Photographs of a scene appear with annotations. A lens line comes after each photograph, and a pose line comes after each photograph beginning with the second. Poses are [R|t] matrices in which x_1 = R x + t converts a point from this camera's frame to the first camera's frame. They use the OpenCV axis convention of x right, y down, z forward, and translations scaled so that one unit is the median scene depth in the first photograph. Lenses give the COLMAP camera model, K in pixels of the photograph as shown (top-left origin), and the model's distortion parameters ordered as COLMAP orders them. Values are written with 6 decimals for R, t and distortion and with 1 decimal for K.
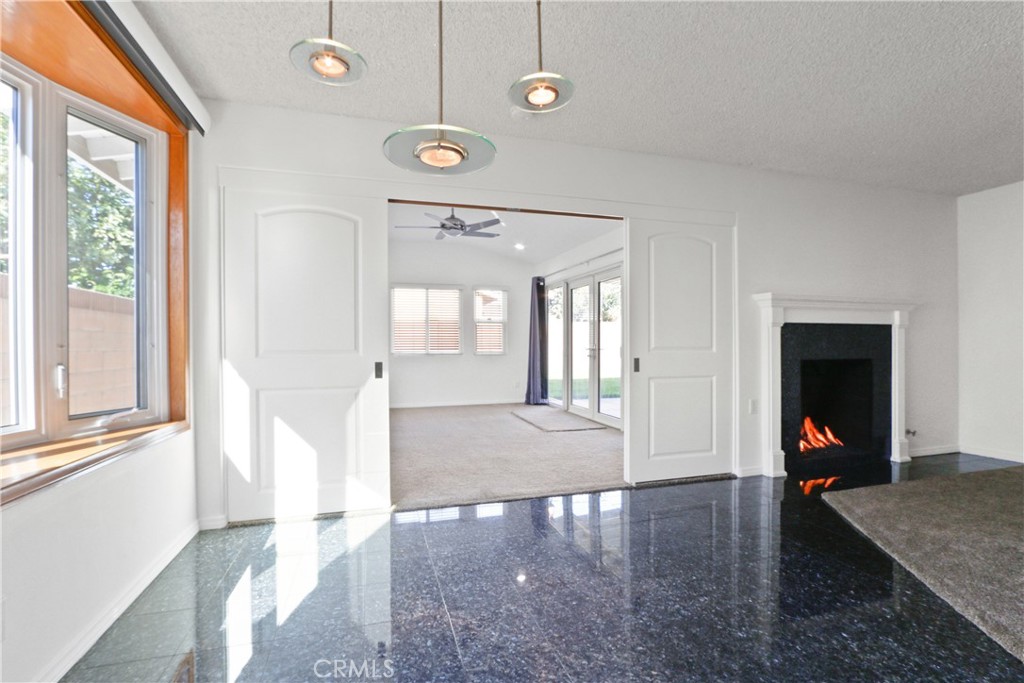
lens RADIAL K [[472.0, 0, 513.0], [0, 472.0, 342.5], [0, 0, 1]] dist [-0.025800, -0.002273]
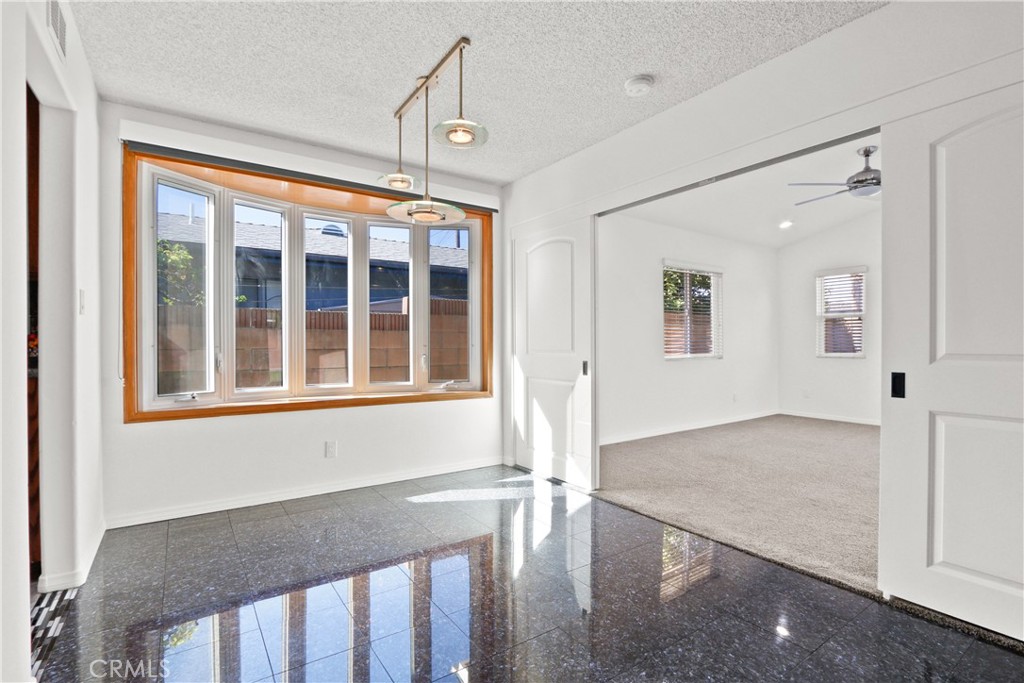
lens RADIAL K [[472.0, 0, 516.2], [0, 472.0, 343.0], [0, 0, 1]] dist [-0.025800, -0.002273]
pose [[0.318693, 0.002739, -0.947854, 1.718634], [0.006804, 0.999963, 0.005177, -0.021098], [0.947833, -0.008099, 0.318663, 1.101156]]
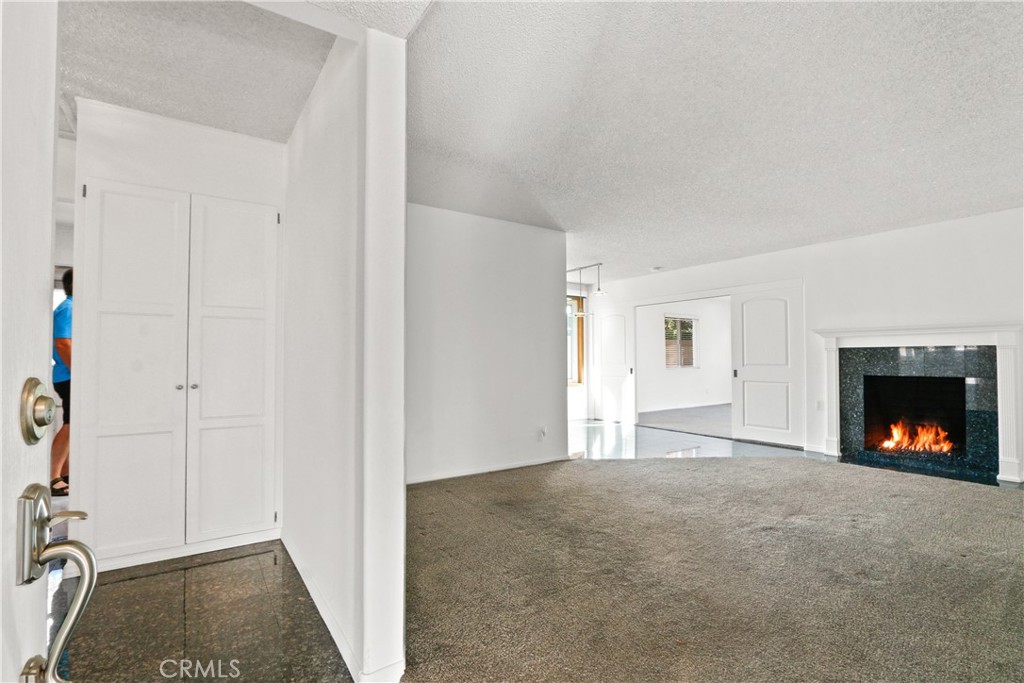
lens RADIAL K [[472.0, 0, 515.0], [0, 472.0, 342.9], [0, 0, 1]] dist [-0.025800, -0.002273]
pose [[0.311983, -0.027352, -0.949694, 4.736305], [0.008954, 0.999626, -0.025848, -0.089436], [0.950046, -0.000440, 0.312111, -1.073369]]
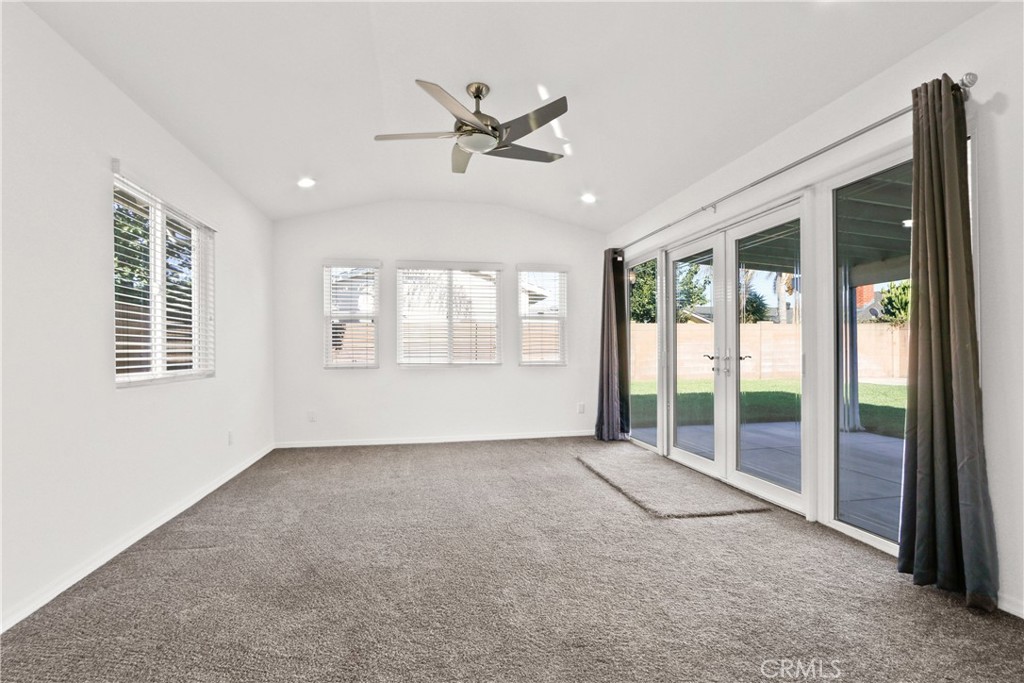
lens RADIAL K [[472.0, 0, 512.5], [0, 472.0, 348.6], [0, 0, 1]] dist [-0.025800, -0.002273]
pose [[0.995277, -0.001856, -0.097060, -0.159516], [0.001635, 0.999996, -0.002359, 0.020882], [0.097064, 0.002190, 0.995276, 2.060271]]
